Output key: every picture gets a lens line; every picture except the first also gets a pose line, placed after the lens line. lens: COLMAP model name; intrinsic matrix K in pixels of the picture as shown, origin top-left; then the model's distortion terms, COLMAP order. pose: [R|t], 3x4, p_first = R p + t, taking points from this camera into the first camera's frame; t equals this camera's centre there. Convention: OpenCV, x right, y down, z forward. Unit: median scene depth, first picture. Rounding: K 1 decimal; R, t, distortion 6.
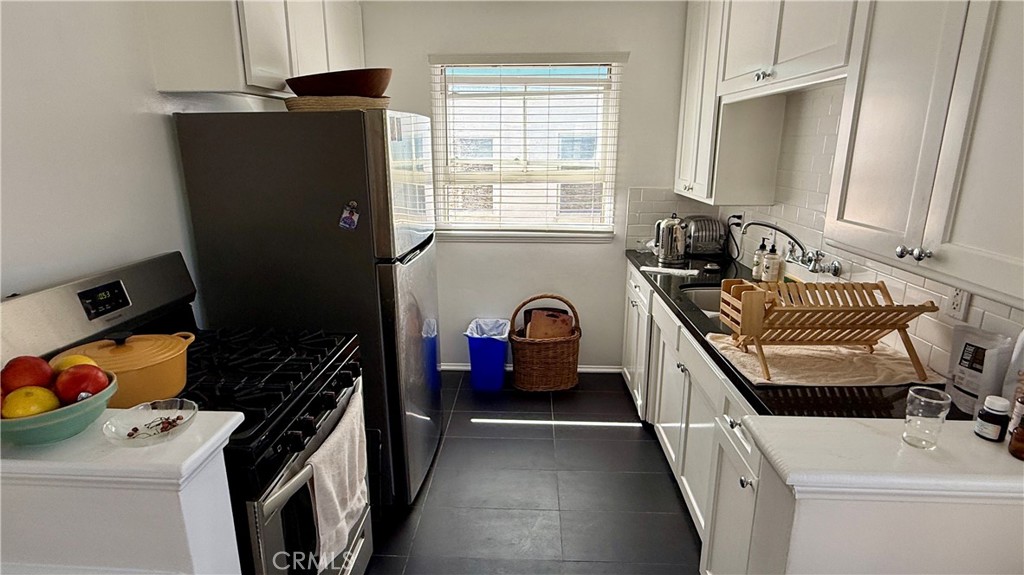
lens RADIAL K [[544.6, 0, 512.0], [0, 544.6, 287.5], [0, 0, 1]] dist [-0.000260, -0.000411]
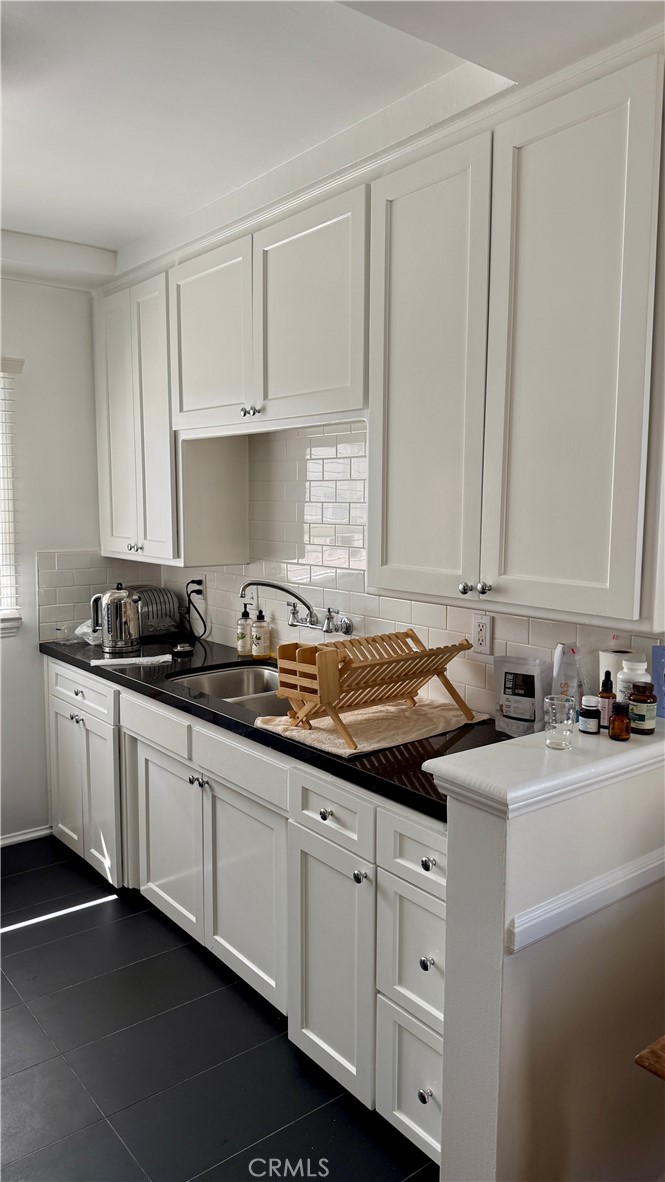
lens RADIAL K [[830.1, 0, 332.5], [0, 830.1, 591.0], [0, 0, 1]] dist [0.101385, -0.000177]
pose [[0.754333, -0.068610, 0.652897, -0.307538], [0.161672, 0.983309, -0.083459, 0.018754], [-0.636273, 0.168511, 0.752835, -0.020325]]
